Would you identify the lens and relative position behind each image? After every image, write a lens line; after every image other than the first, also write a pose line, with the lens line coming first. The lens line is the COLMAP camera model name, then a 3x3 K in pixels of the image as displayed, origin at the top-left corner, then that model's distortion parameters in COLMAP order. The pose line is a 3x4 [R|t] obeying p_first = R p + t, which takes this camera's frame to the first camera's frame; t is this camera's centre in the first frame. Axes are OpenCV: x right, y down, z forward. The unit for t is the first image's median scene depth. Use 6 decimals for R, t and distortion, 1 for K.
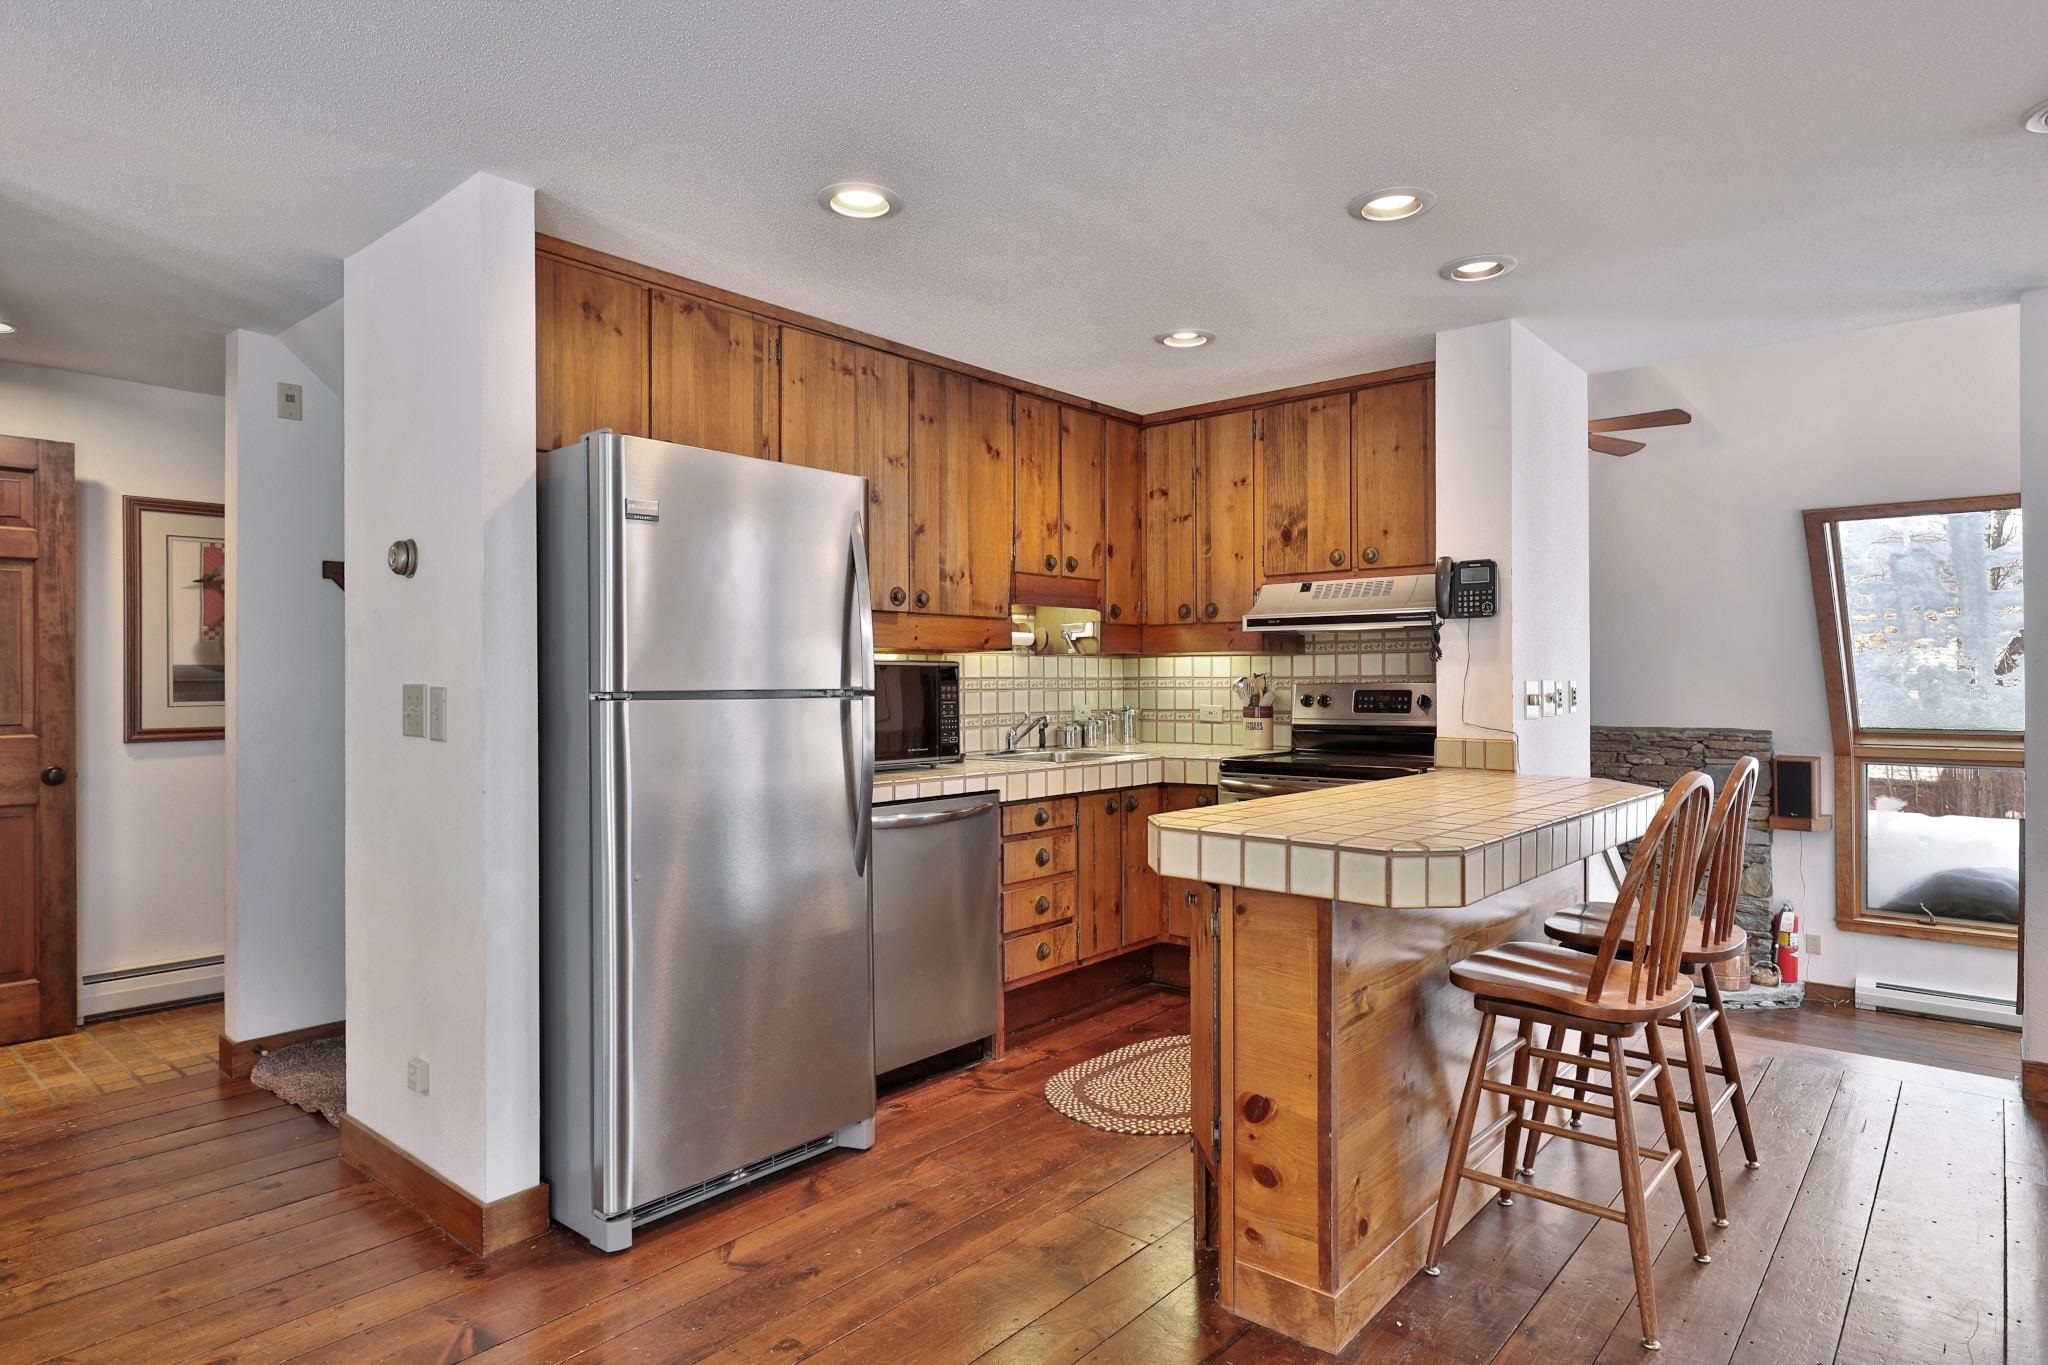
lens RADIAL K [[1162.9, 0, 1030.5], [0, 1162.9, 671.8], [0, 0, 1]] dist [0.007262, -0.001572]
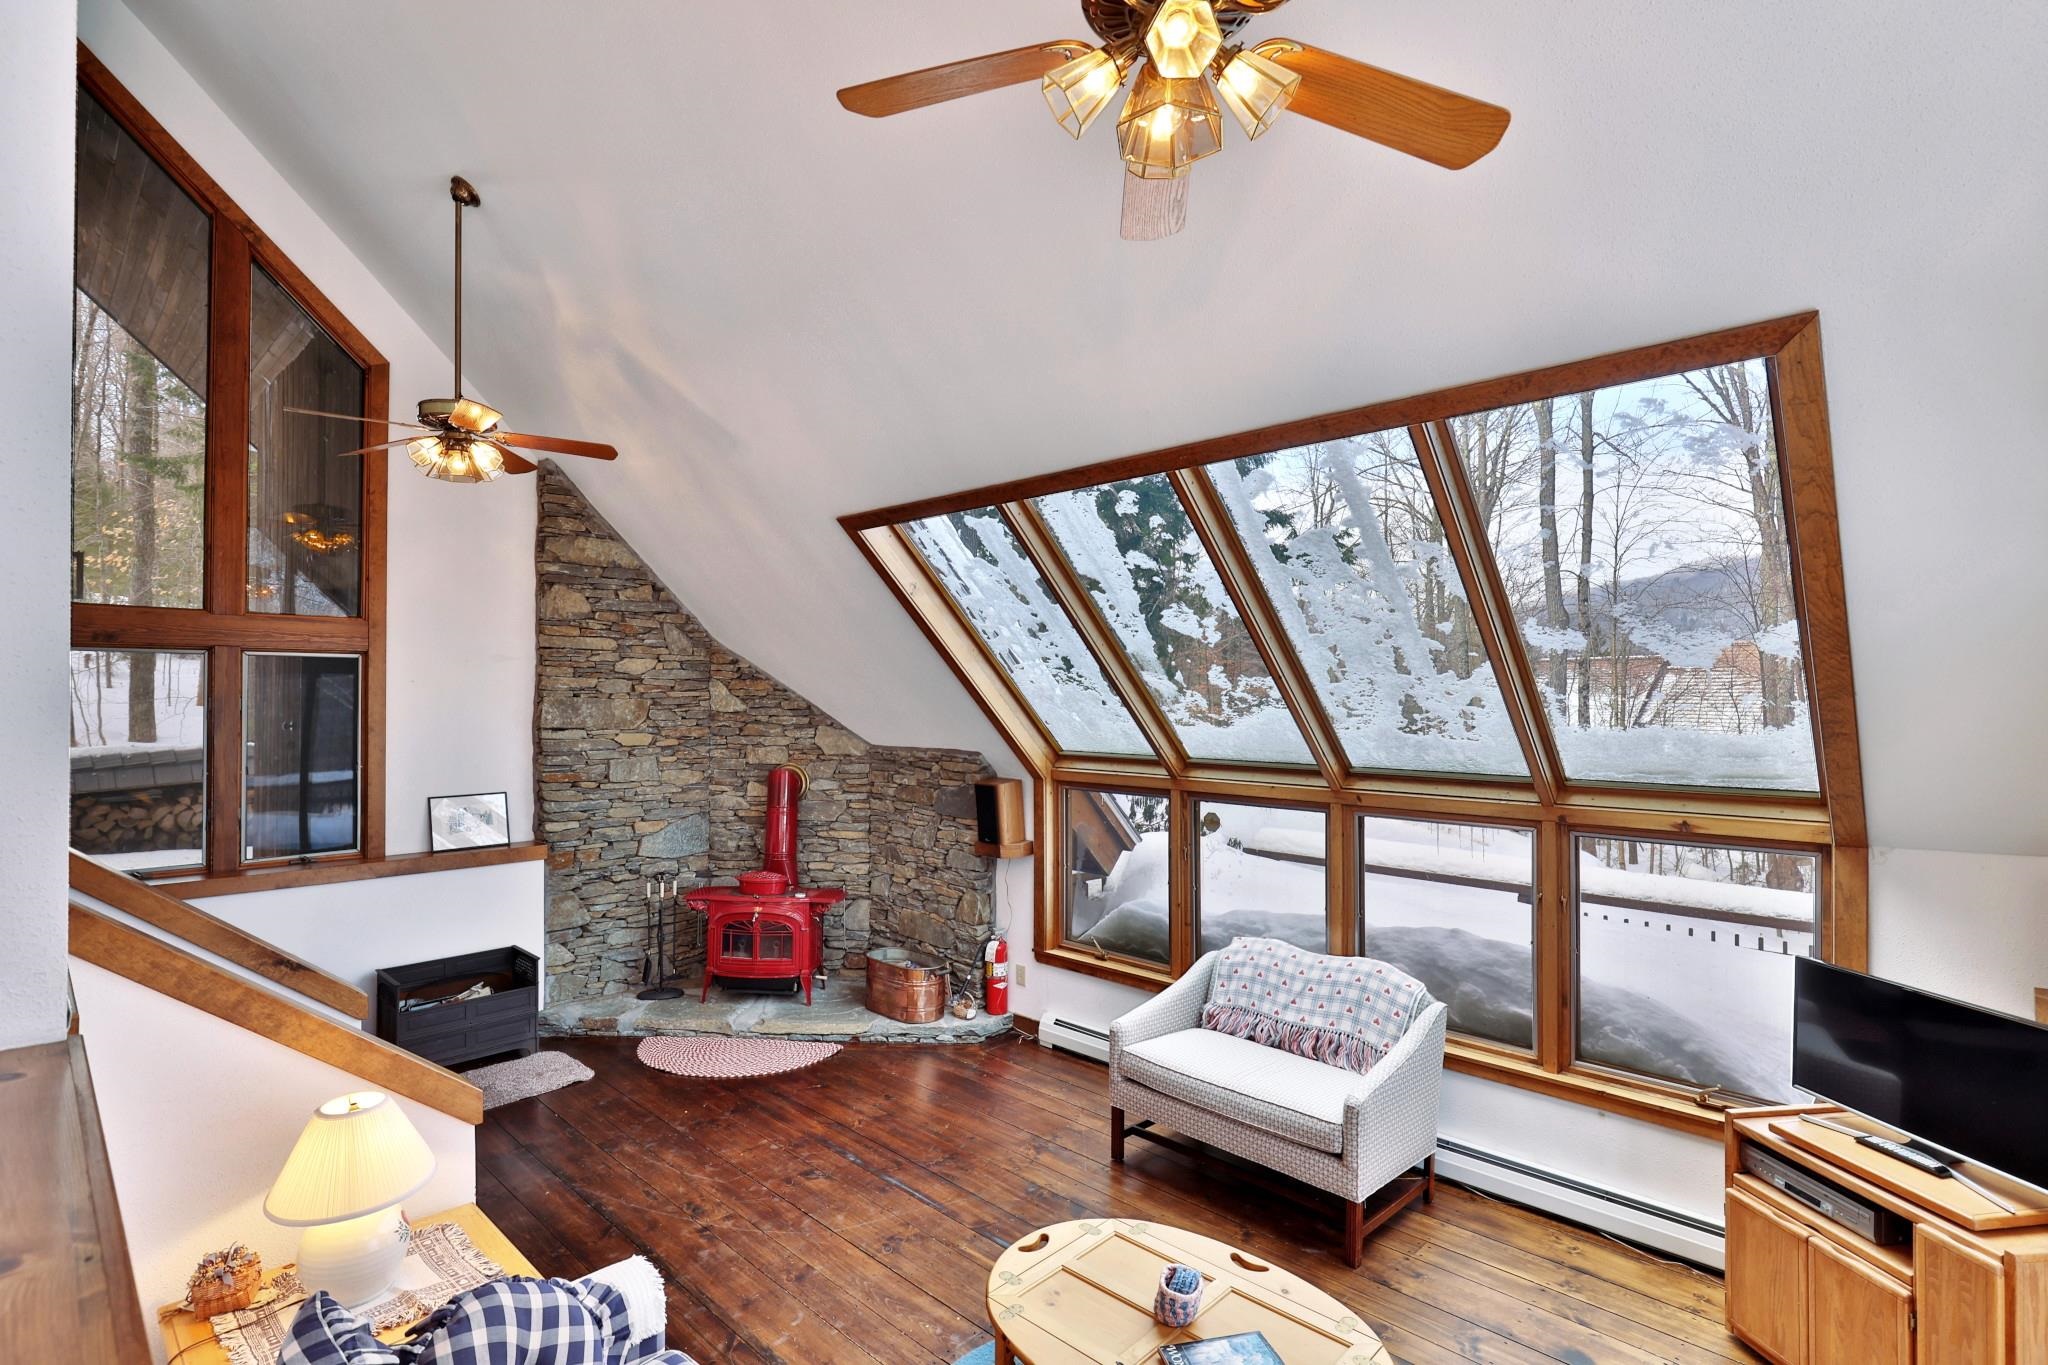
lens RADIAL K [[980.3, 0, 1030.7], [0, 980.3, 691.9], [0, 0, 1]] dist [0.001651, -0.000649]
pose [[0.996965, 0.005986, -0.077615, 1.237611], [-0.005490, 0.999963, 0.006614, -0.008456], [0.077652, -0.006168, 0.996961, 0.330784]]
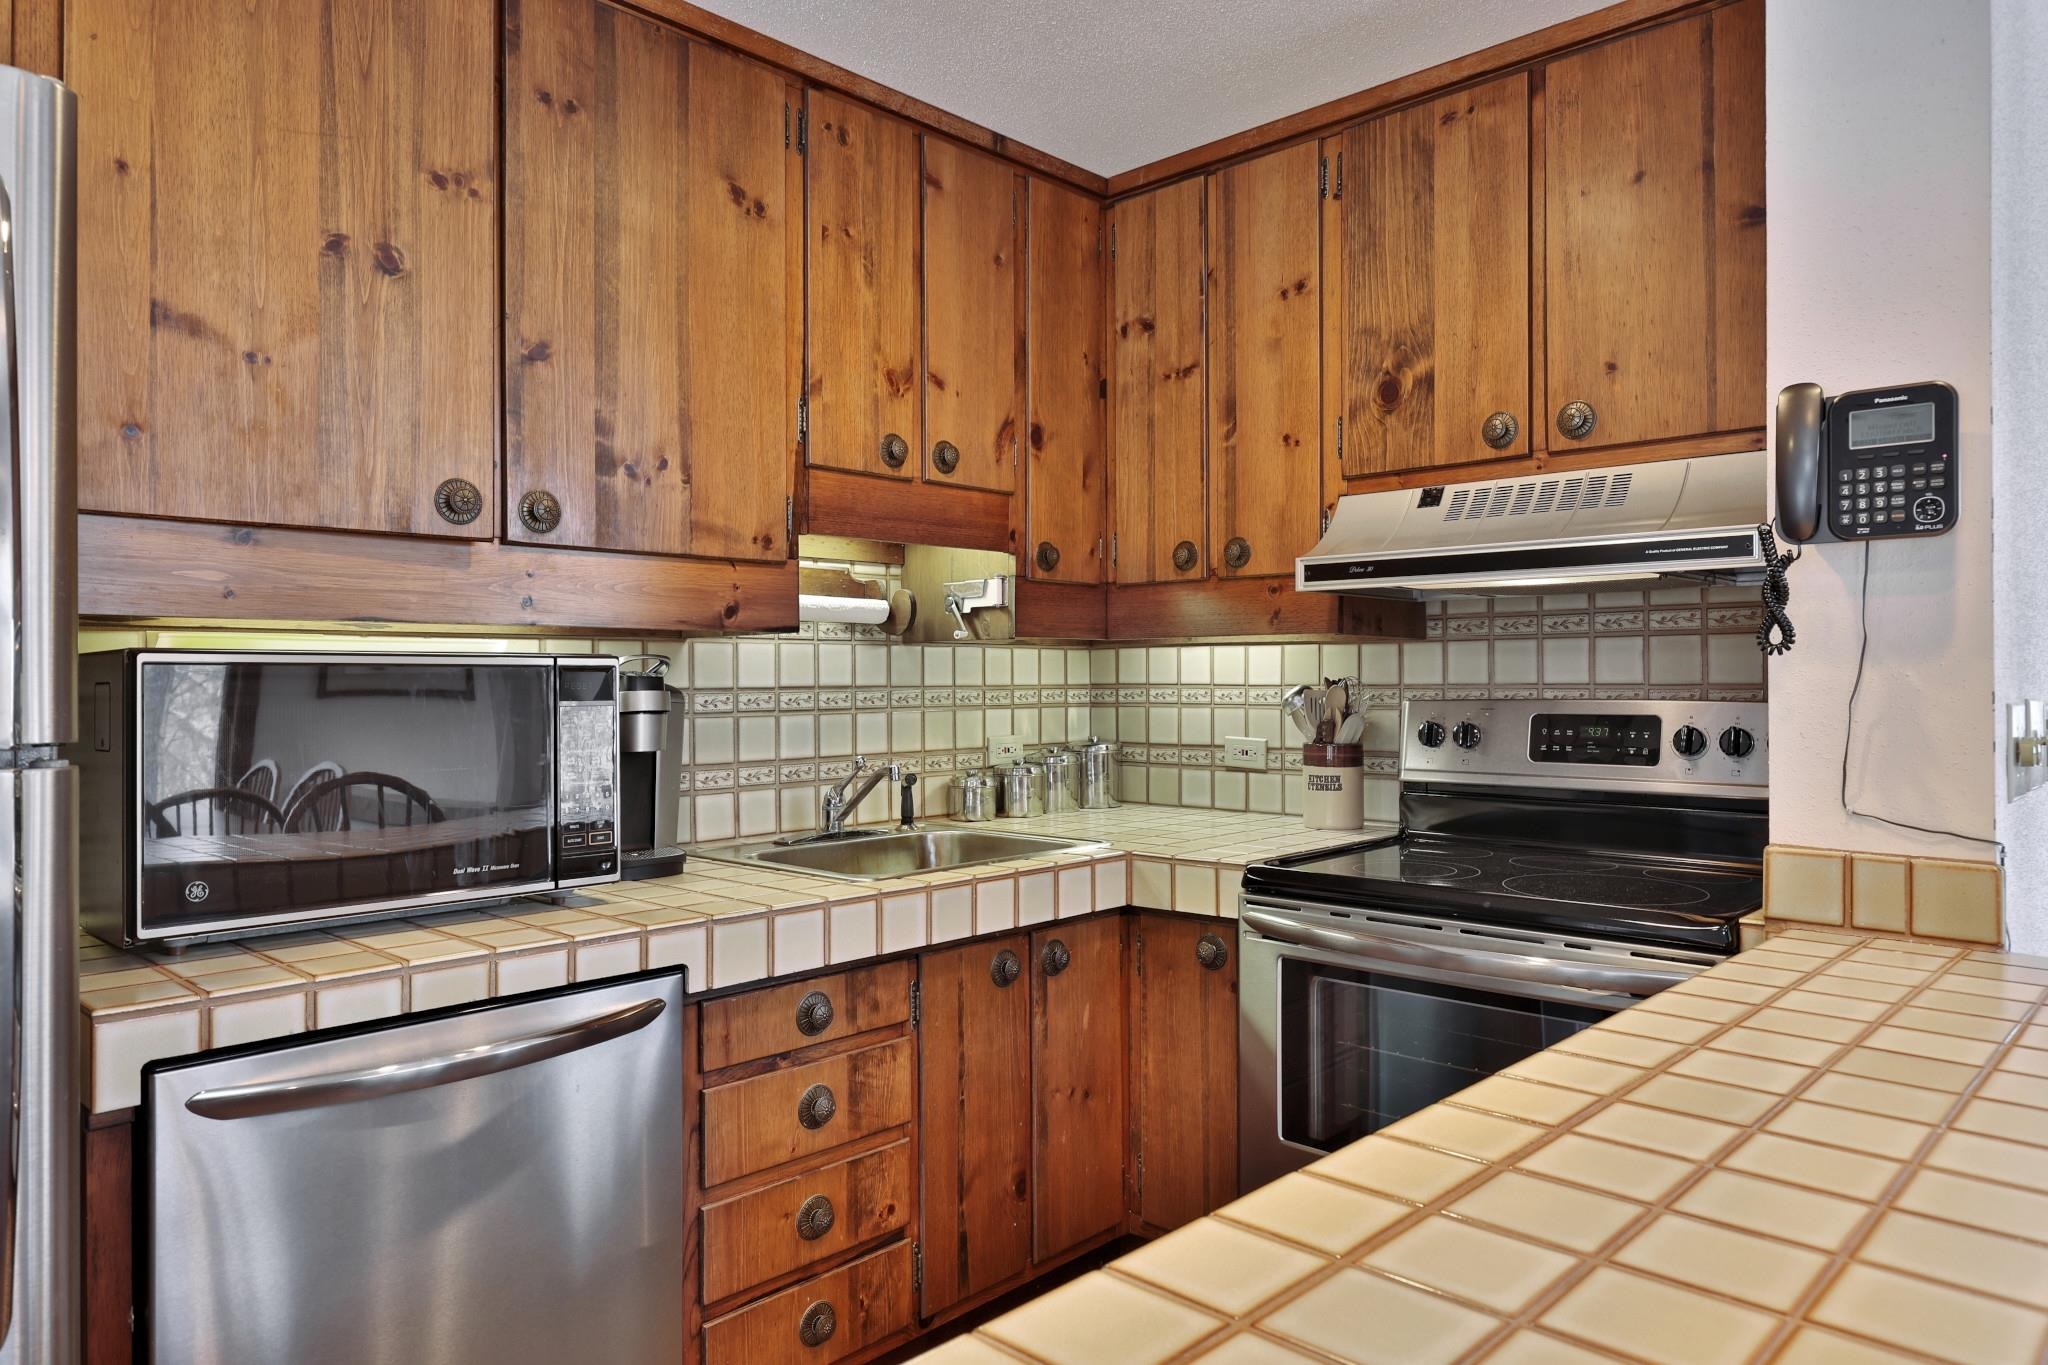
lens RADIAL K [[1324.7, 0, 1022.6], [0, 1324.7, 672.0], [0, 0, 1]] dist [-0.001176, 0.001308]
pose [[0.998532, -0.000481, -0.054168, 0.101160], [0.000650, 0.999995, 0.003095, -0.003507], [0.054167, -0.003126, 0.998527, 0.457715]]
